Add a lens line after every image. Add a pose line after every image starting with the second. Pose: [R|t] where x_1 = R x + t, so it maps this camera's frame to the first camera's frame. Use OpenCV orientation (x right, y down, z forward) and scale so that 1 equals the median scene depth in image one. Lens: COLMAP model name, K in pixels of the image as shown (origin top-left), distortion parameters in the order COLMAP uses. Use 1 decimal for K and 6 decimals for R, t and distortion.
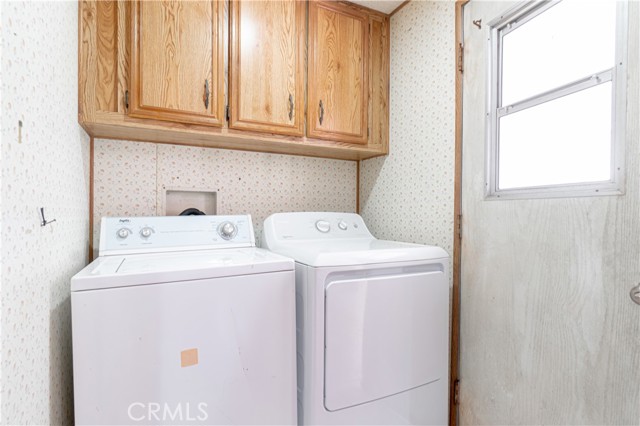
lens RADIAL K [[333.3, 0, 313.2], [0, 333.3, 216.6], [0, 0, 1]] dist [-0.007184, -0.000395]
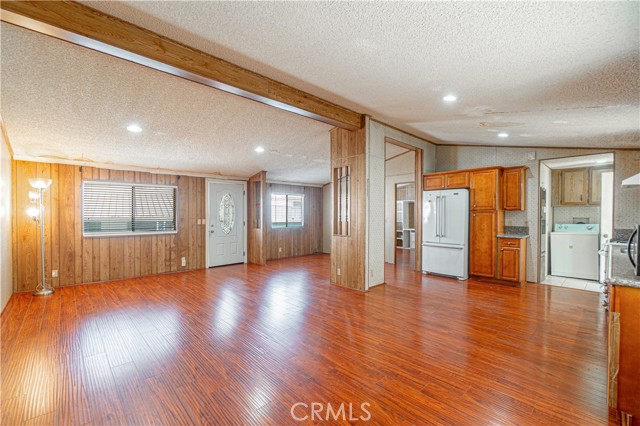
lens RADIAL K [[276.9, 0, 307.4], [0, 276.9, 215.9], [0, 0, 1]] dist [0.001572, 0.000224]
pose [[0.266881, 0.004431, -0.963719, 2.276054], [-0.007135, 0.999971, 0.002622, -0.097758], [0.963703, 0.006176, 0.266904, -3.534131]]
